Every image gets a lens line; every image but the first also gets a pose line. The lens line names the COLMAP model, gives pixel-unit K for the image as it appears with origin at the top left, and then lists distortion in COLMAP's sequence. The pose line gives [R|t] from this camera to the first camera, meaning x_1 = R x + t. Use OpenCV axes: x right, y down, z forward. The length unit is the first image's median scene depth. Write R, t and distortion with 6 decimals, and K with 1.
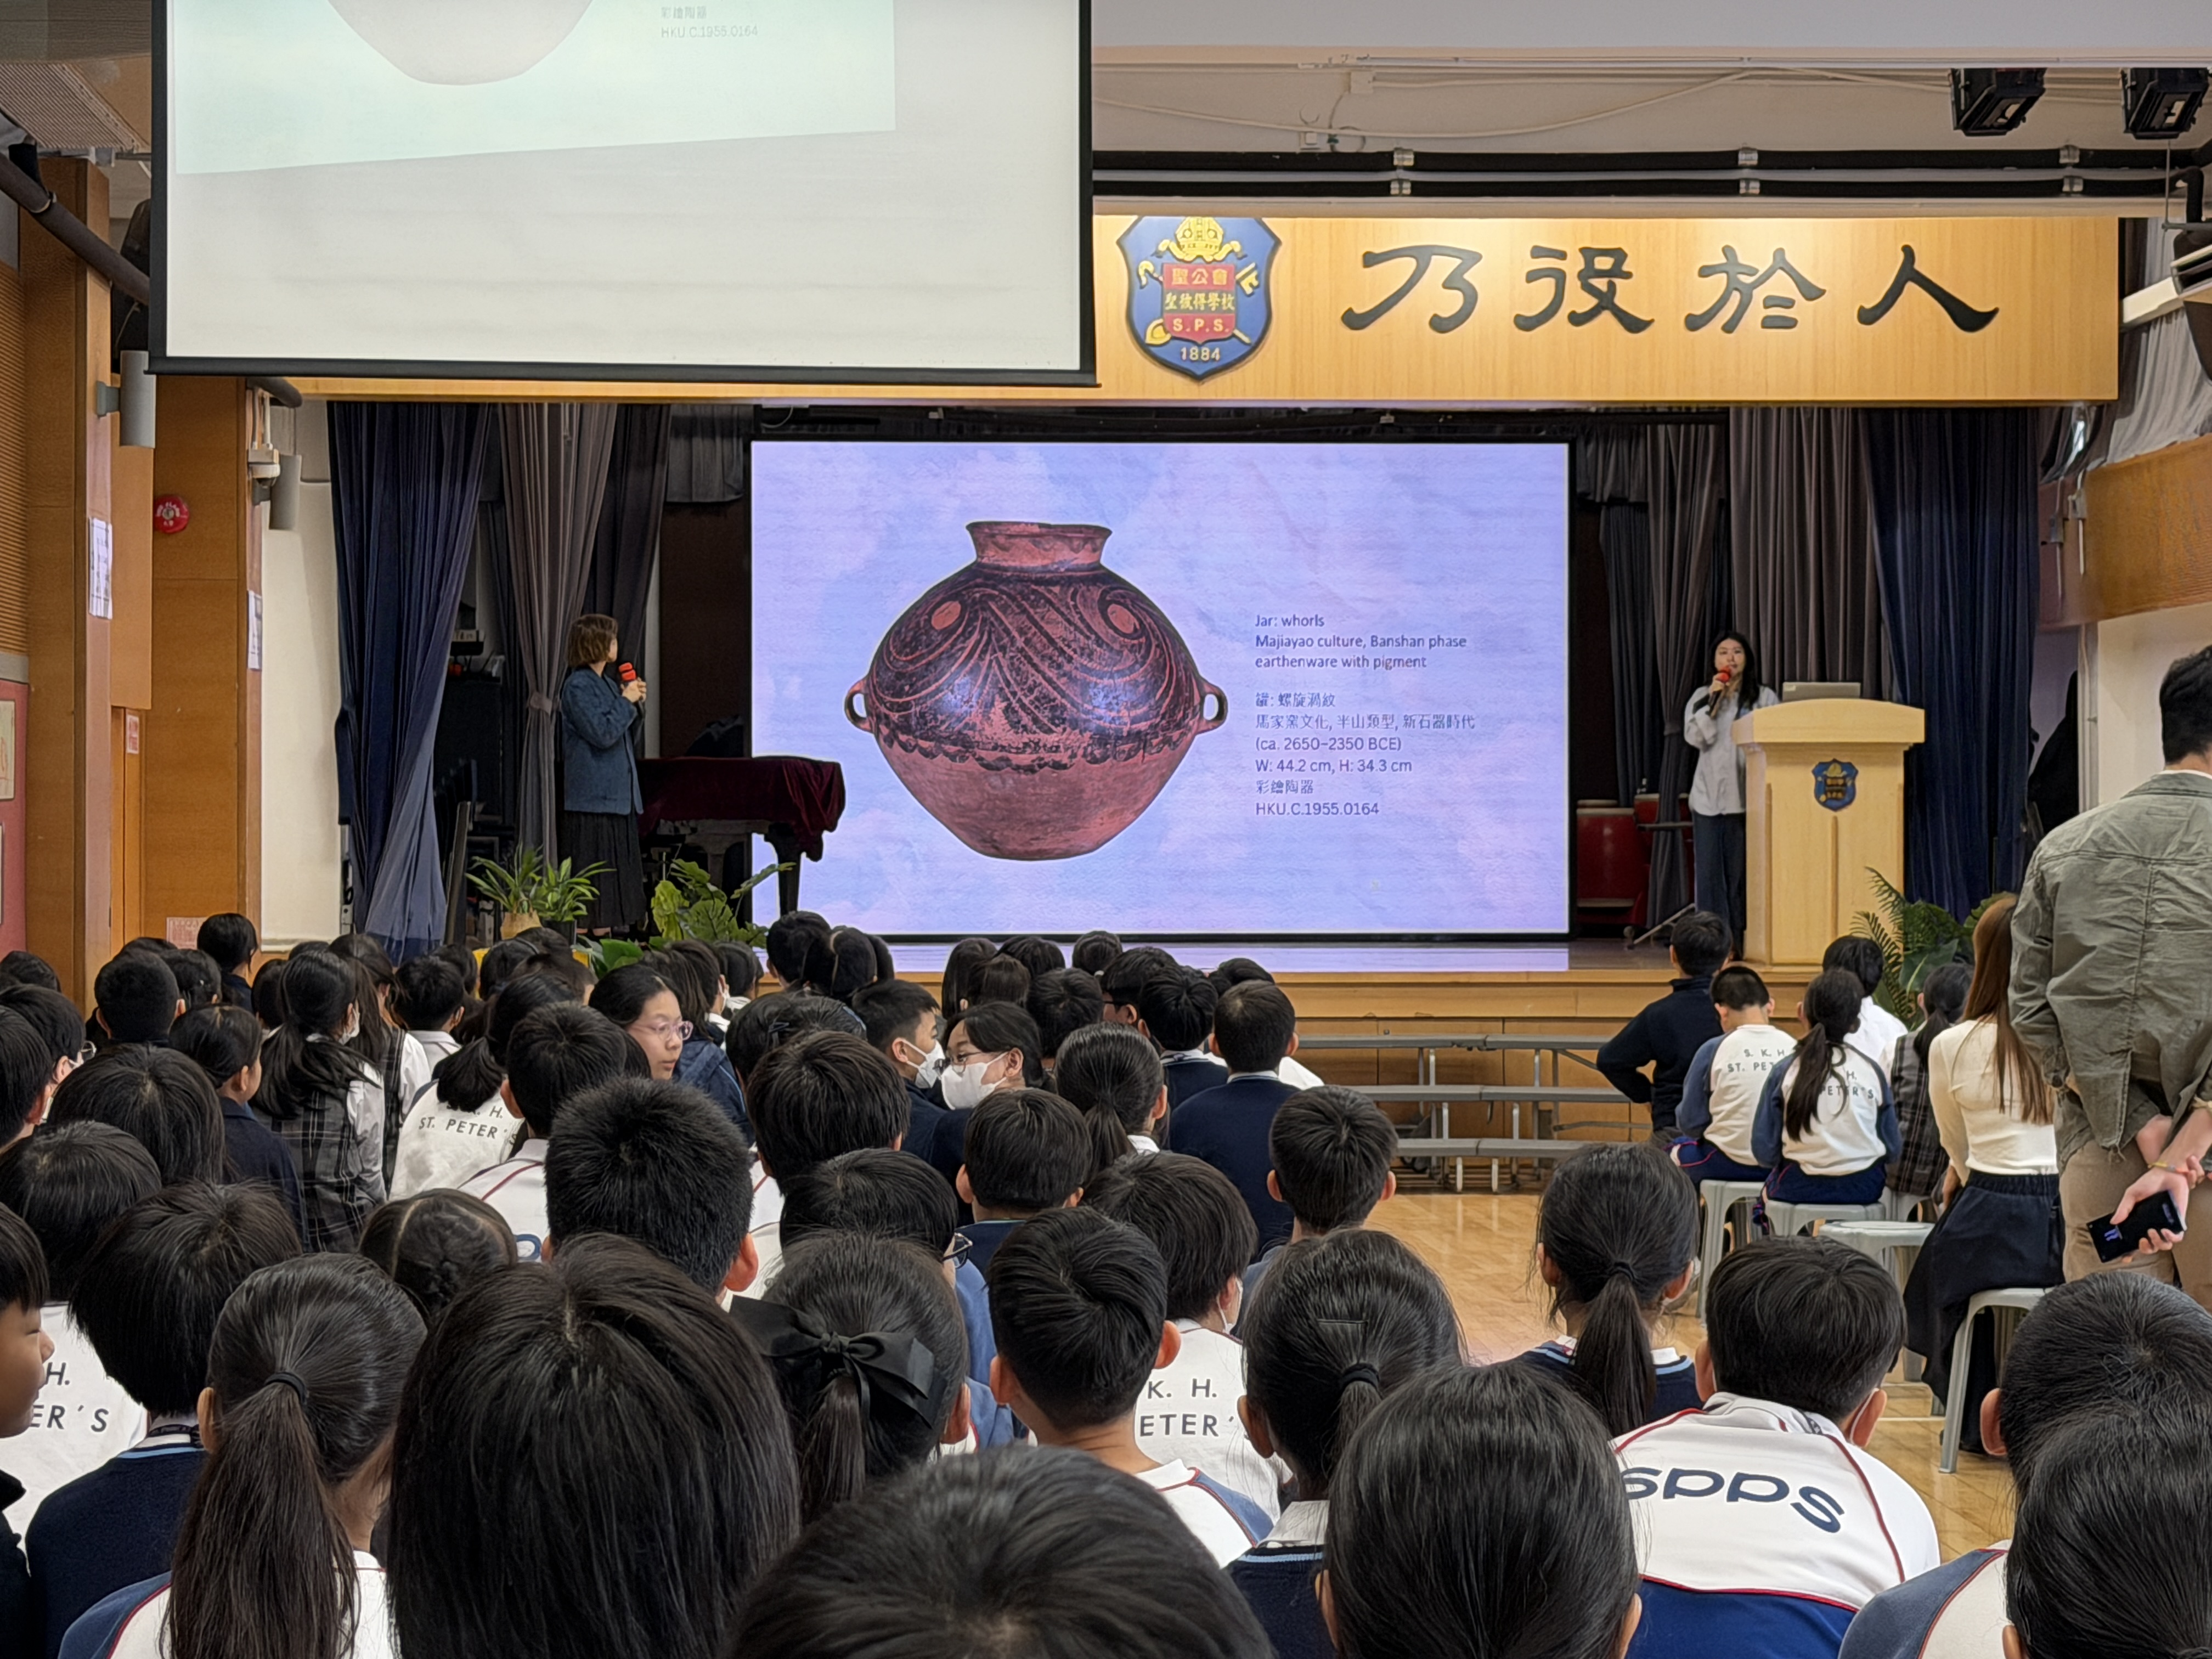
lens RADIAL K [[4427.9, 0, 1114.6], [0, 4427.9, 816.7], [0, 0, 1]] dist [-0.019814, 0.000000]
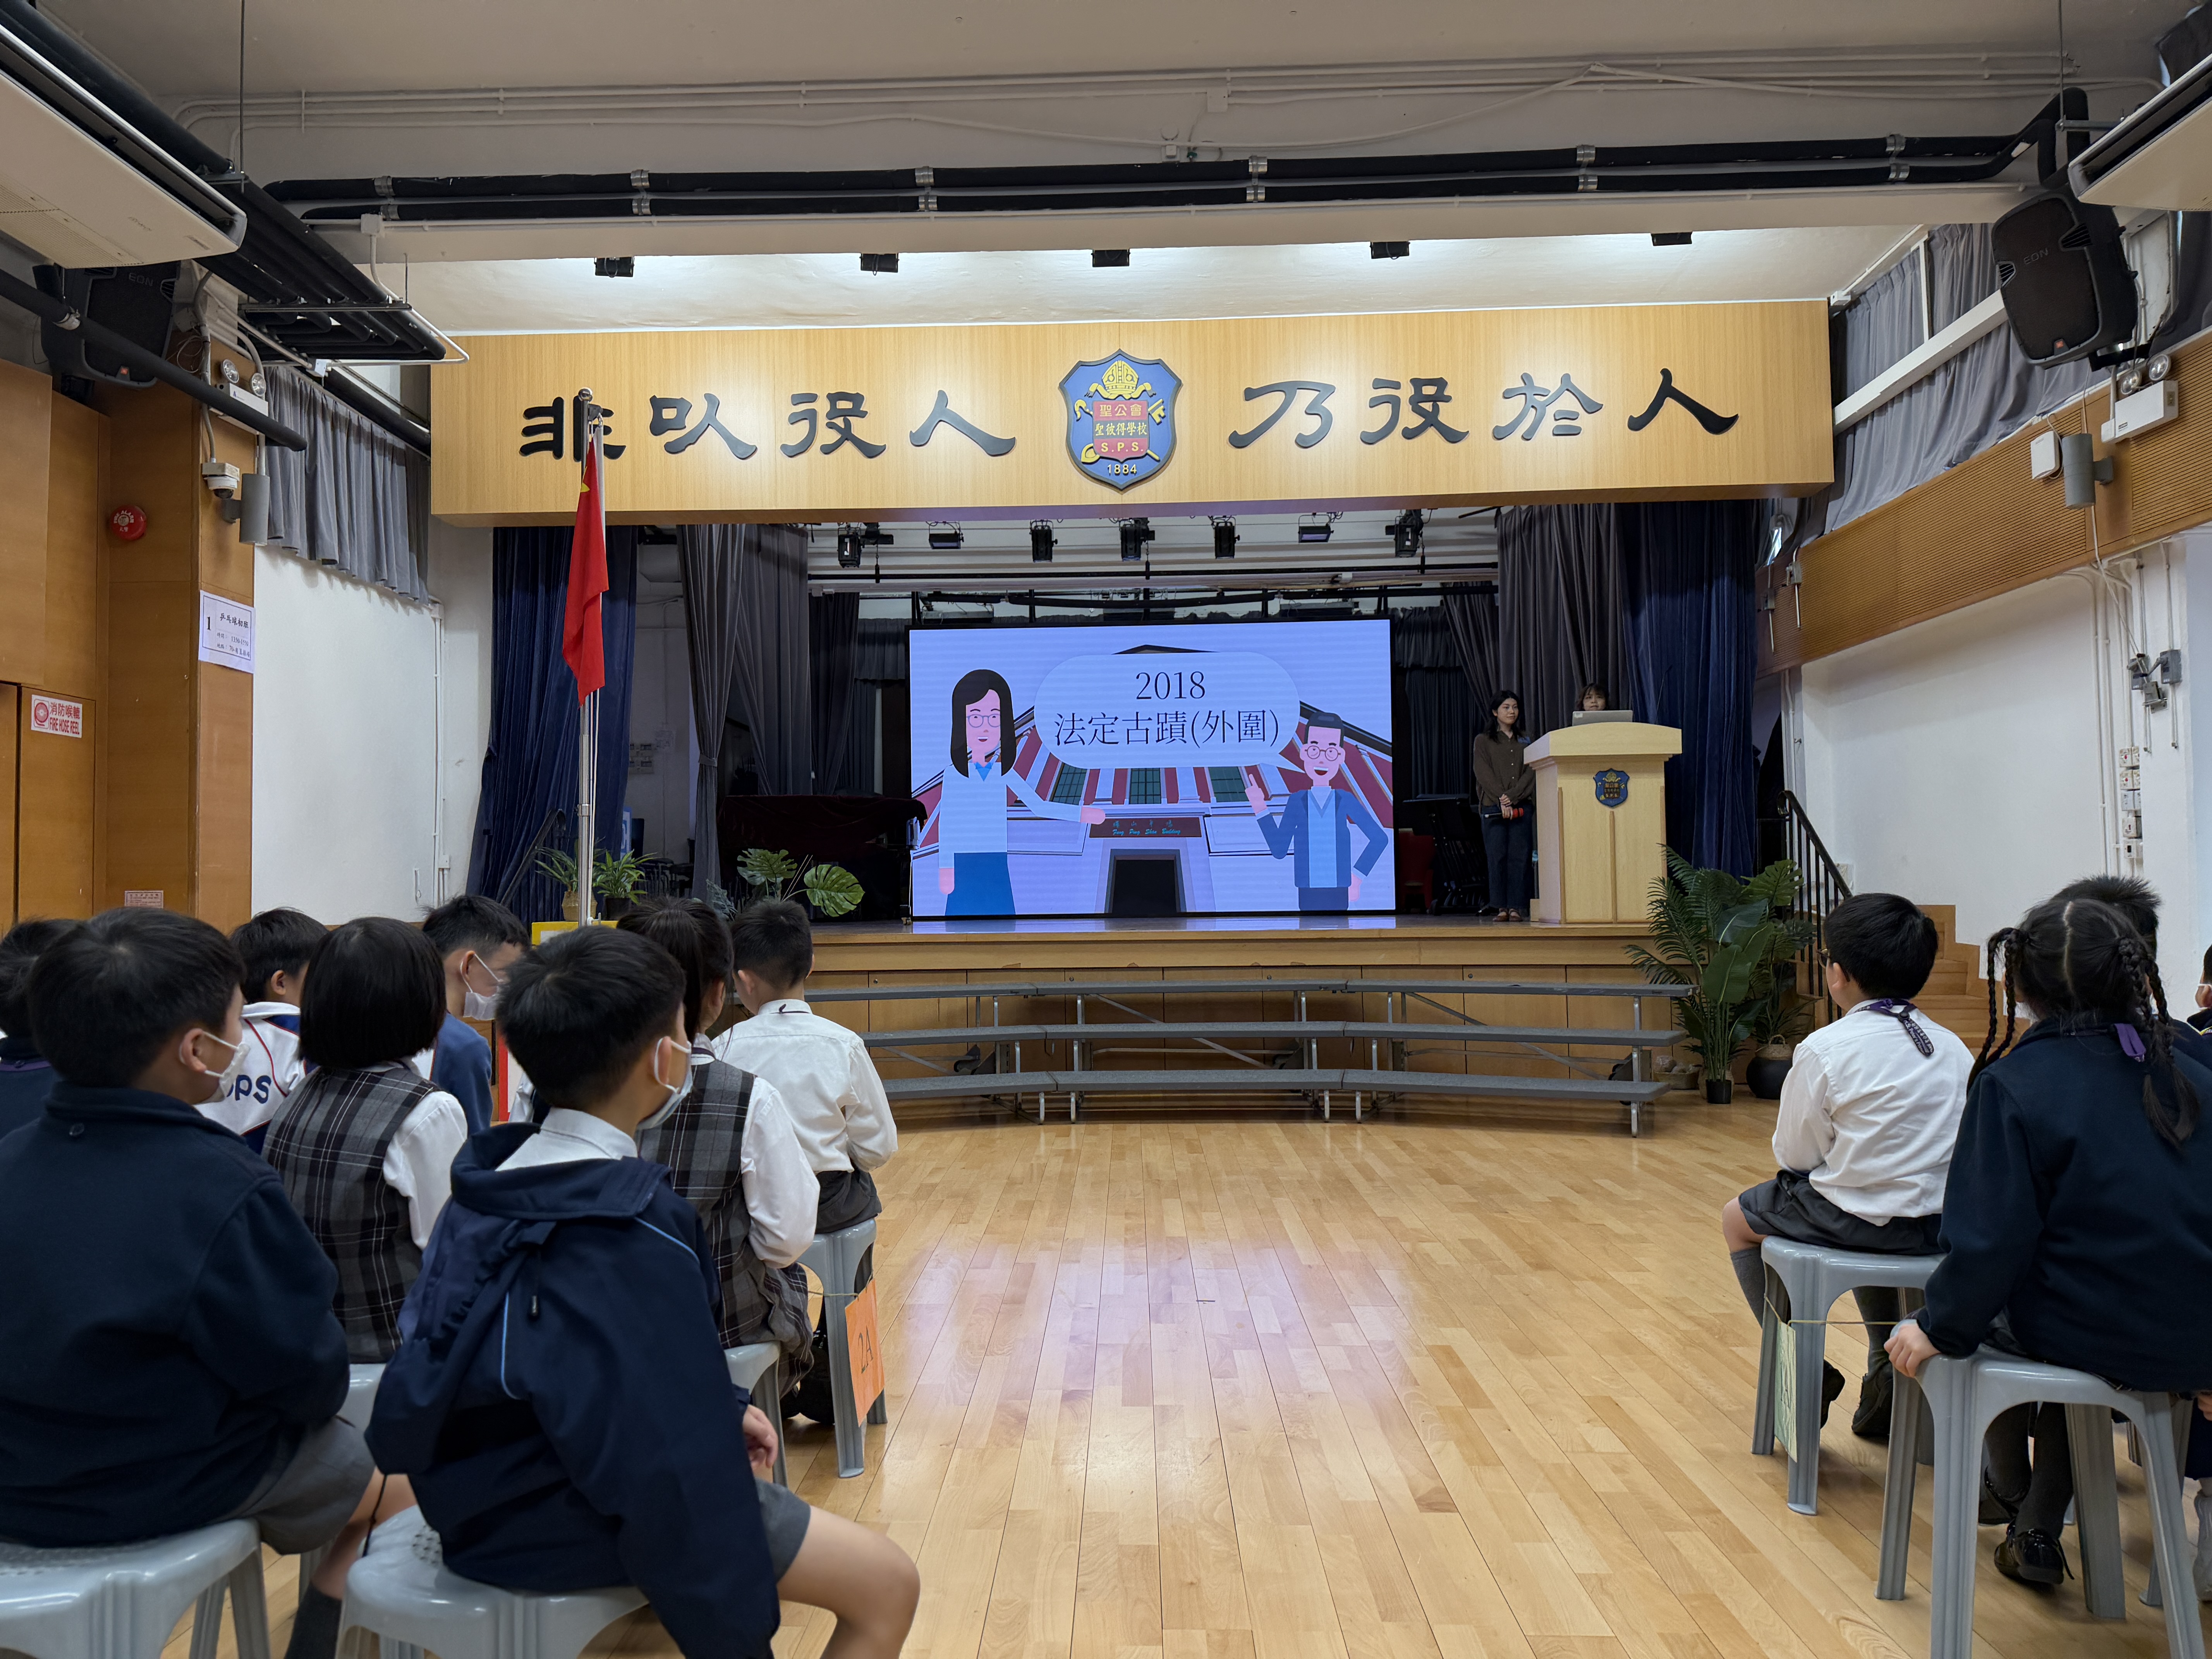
lens RADIAL K [[1816.5, 0, 1031.7], [0, 1816.5, 834.0], [0, 0, 1]] dist [0.023893, -0.068428]
pose [[0.996140, -0.014970, -0.086493, 0.037721], [0.012944, 0.999630, -0.023939, 0.018067], [0.086820, 0.022727, 0.995965, 0.454098]]
